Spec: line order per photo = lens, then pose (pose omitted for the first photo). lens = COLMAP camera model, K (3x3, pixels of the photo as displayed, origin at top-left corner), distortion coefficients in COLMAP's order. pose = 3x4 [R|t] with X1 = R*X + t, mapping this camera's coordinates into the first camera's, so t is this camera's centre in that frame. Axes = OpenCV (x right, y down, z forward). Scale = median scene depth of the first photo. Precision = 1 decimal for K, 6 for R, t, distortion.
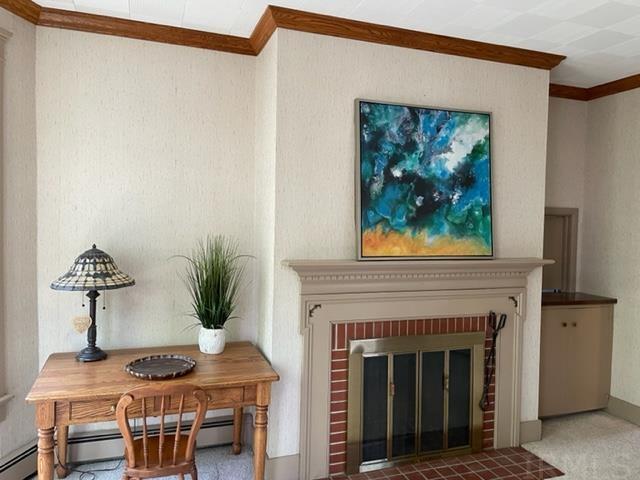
lens RADIAL K [[487.4, 0, 320.0], [0, 487.4, 240.0], [0, 0, 1]] dist [0.000911, -0.003486]
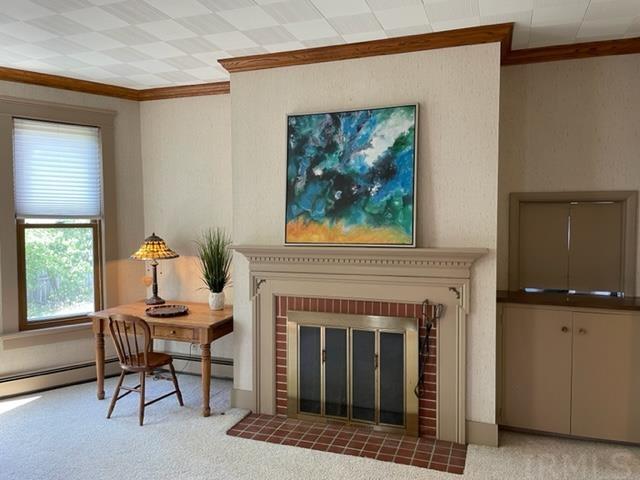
lens RADIAL K [[487.4, 0, 320.0], [0, 487.4, 240.0], [0, 0, 1]] dist [0.000911, -0.003486]
pose [[0.777519, 0.010146, -0.628777, 0.876965], [-0.001517, 0.999897, 0.014259, 0.009093], [0.628857, -0.010133, 0.777455, 0.087961]]
